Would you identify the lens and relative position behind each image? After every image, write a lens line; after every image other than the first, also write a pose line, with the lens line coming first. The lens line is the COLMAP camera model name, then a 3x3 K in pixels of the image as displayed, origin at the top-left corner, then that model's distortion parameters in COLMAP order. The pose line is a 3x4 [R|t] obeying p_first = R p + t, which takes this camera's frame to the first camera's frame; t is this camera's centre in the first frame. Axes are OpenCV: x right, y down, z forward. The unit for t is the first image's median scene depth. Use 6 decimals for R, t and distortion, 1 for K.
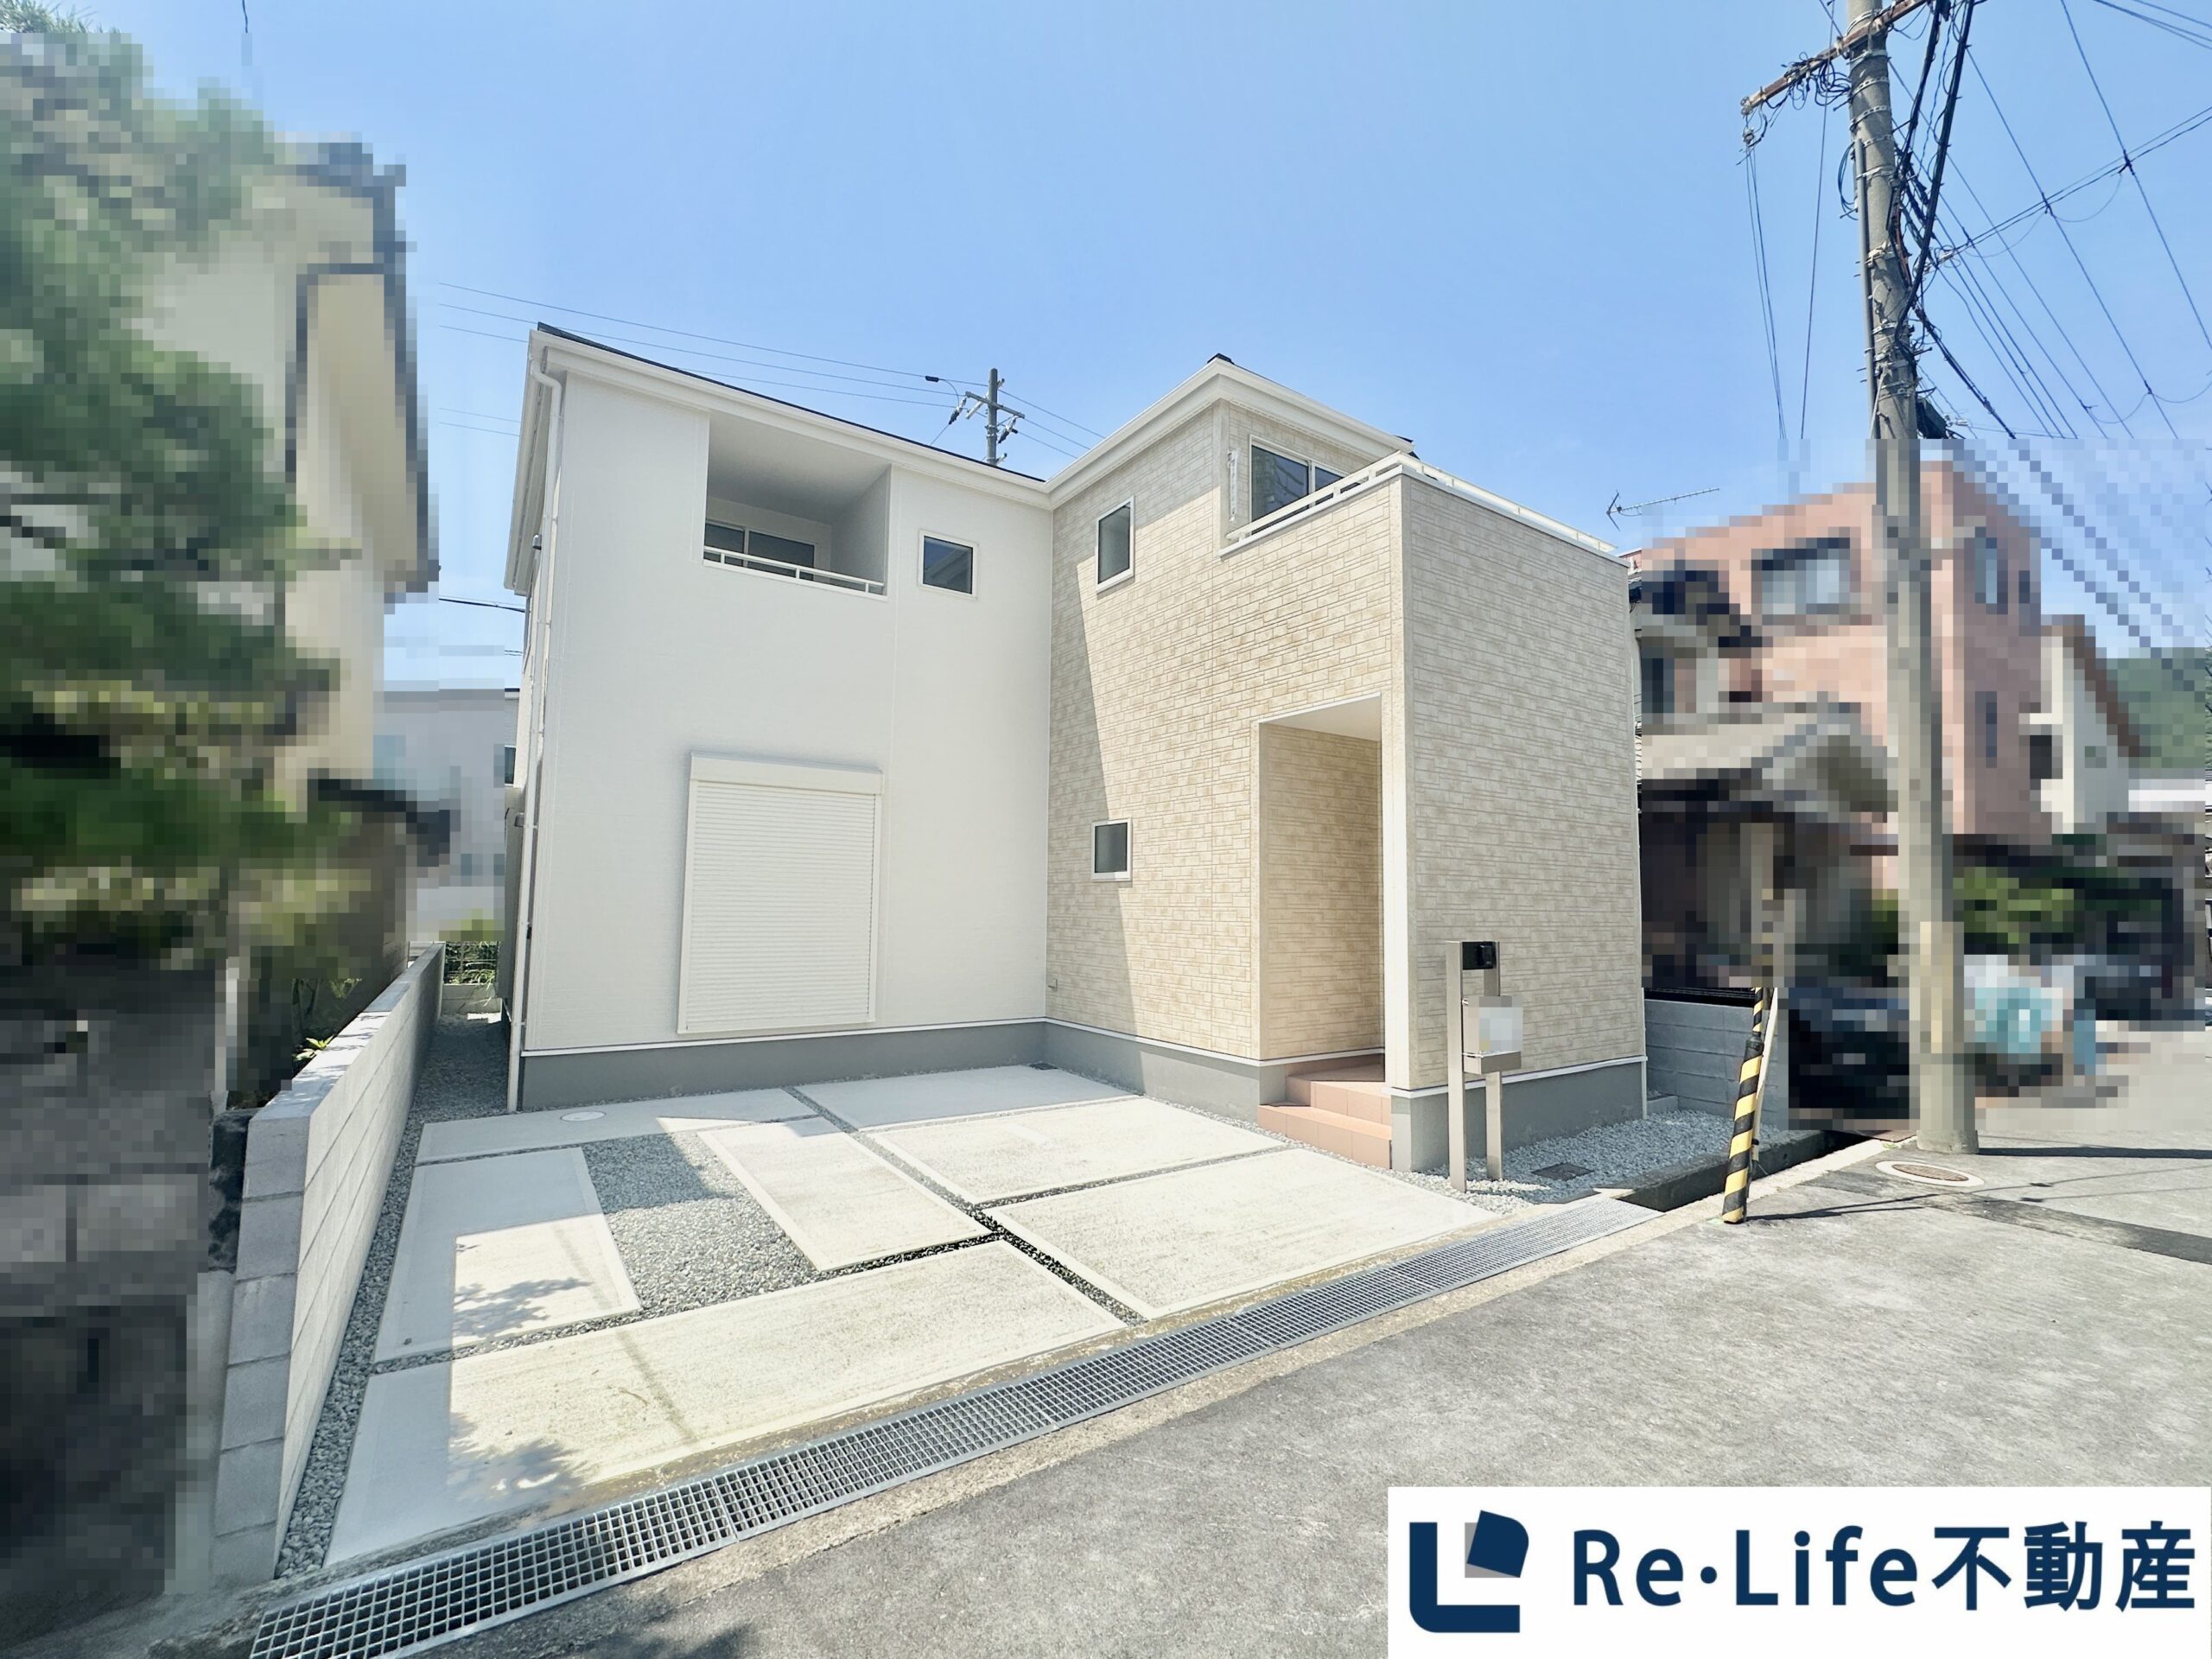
lens RADIAL K [[950.0, 0, 1106.0], [0, 950.0, 829.5], [0, 0, 1]] dist [0.000599, 0.000474]
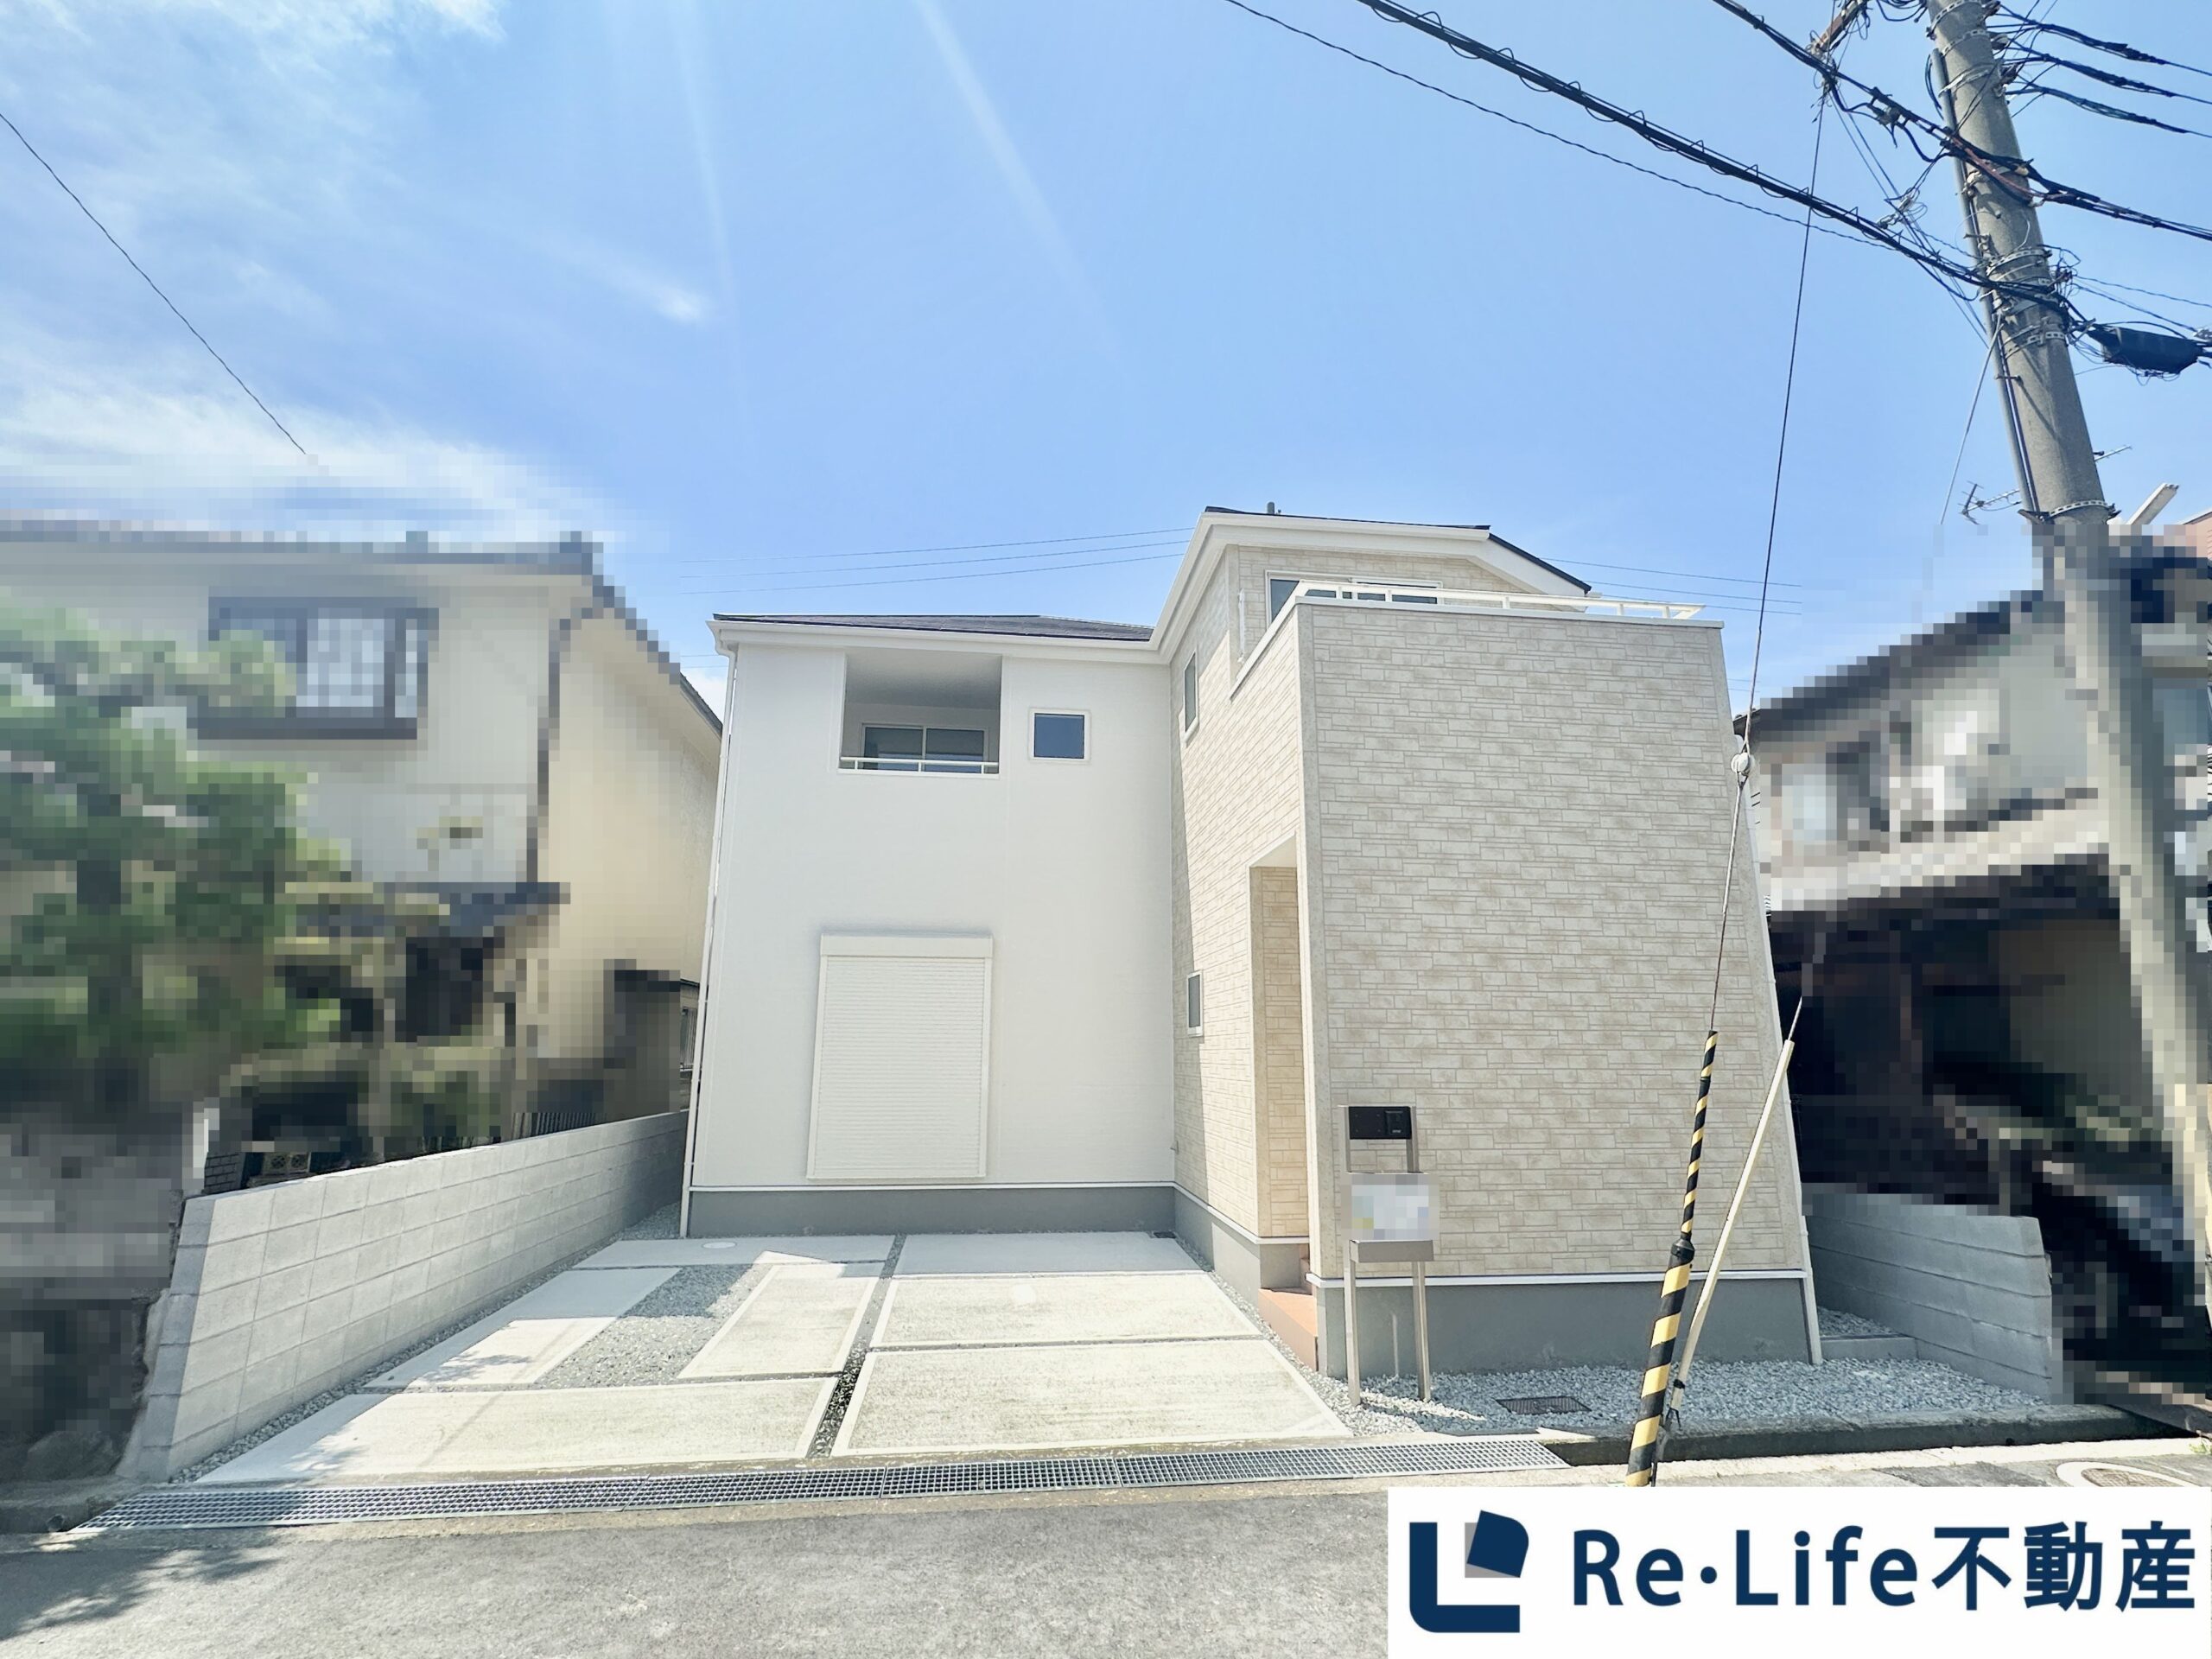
lens RADIAL K [[1051.2, 0, 1109.2], [0, 1051.2, 824.9], [0, 0, 1]] dist [0.002557, -0.001047]
pose [[0.884245, -0.106969, -0.454609, 0.572089], [0.043685, 0.988093, -0.147526, -0.005387], [0.464976, 0.110589, 0.878389, 0.004040]]
